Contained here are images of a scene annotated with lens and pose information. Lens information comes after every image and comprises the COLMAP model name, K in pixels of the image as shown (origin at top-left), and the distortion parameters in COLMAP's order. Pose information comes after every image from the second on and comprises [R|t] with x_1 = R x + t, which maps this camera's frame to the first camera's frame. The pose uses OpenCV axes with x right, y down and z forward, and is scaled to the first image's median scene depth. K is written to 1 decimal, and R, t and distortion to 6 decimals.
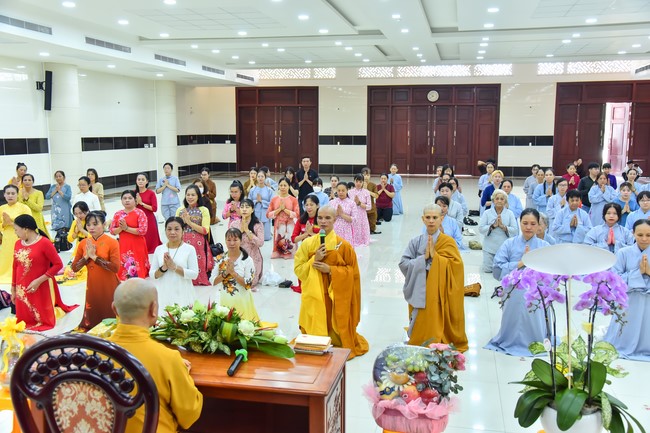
lens RADIAL K [[639.3, 0, 354.8], [0, 639.3, 215.7], [0, 0, 1]] dist [0.054503, 0.024539]
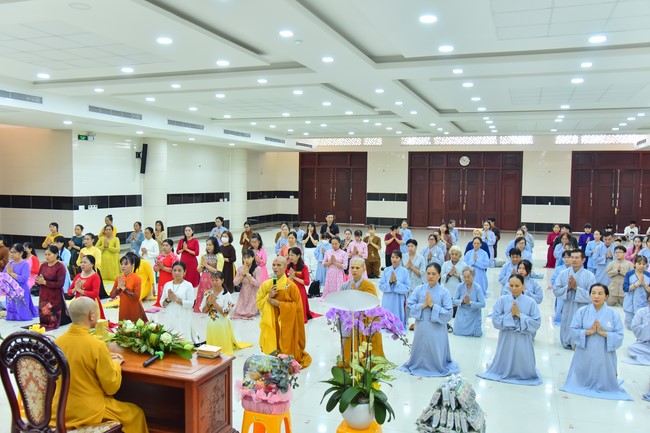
lens RADIAL K [[581.6, 0, 368.0], [0, 581.6, 216.4], [0, 0, 1]] dist [-0.011007, 0.013675]
pose [[0.991965, 0.020232, -0.124888, 0.175100], [-0.029424, 0.996956, -0.072204, -0.010321], [0.123047, 0.075299, 0.989540, -0.122011]]
